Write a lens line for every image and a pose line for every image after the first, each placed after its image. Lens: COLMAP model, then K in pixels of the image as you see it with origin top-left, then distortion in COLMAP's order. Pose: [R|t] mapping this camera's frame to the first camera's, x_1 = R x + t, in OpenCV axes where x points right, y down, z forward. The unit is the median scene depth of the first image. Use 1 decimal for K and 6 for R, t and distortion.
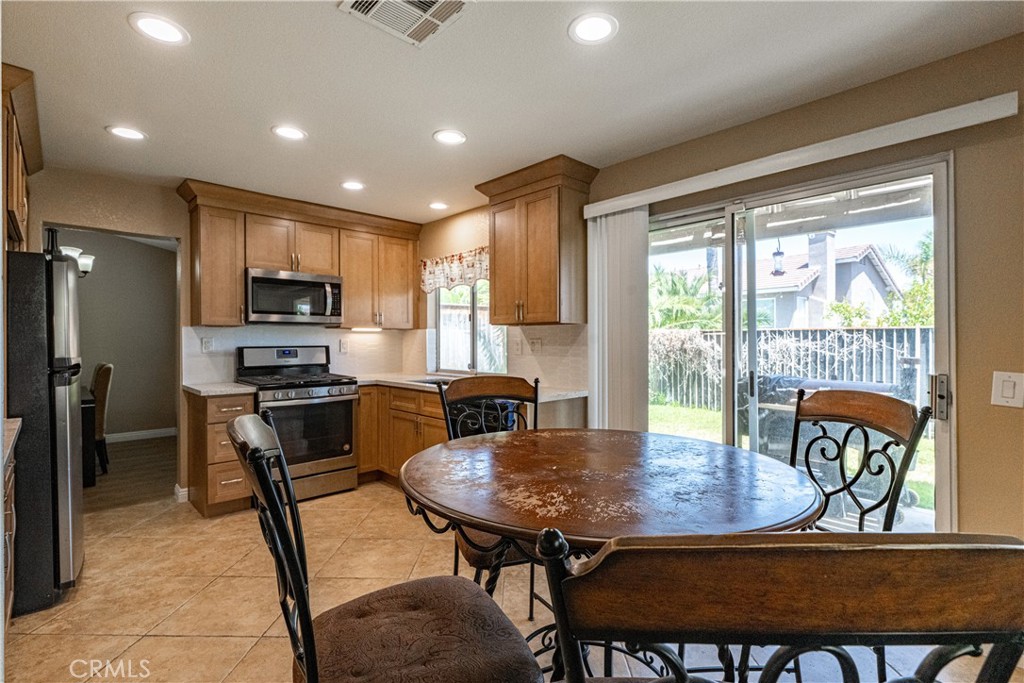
lens RADIAL K [[481.0, 0, 512.0], [0, 481.0, 341.5], [0, 0, 1]] dist [-0.025310, -0.000008]
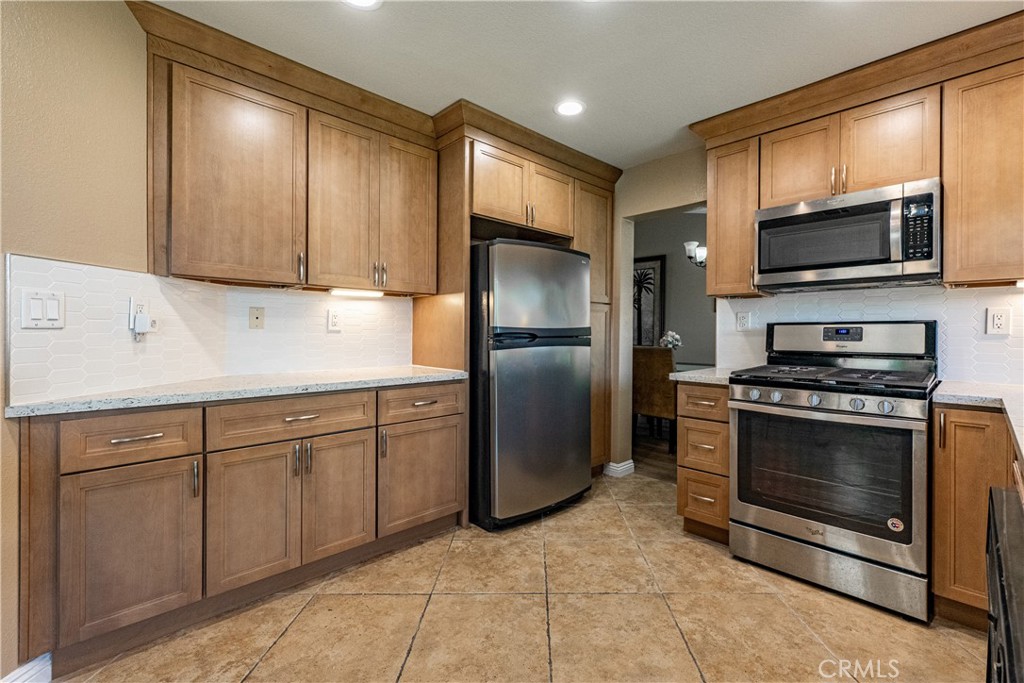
lens RADIAL K [[439.7, 0, 517.6], [0, 439.7, 334.4], [0, 0, 1]] dist [-0.000660, -0.000093]
pose [[0.020928, 0.006761, -0.999758, 0.092600], [-0.007655, 0.999949, 0.006602, 0.027907], [0.999752, 0.007515, 0.020979, 0.617268]]
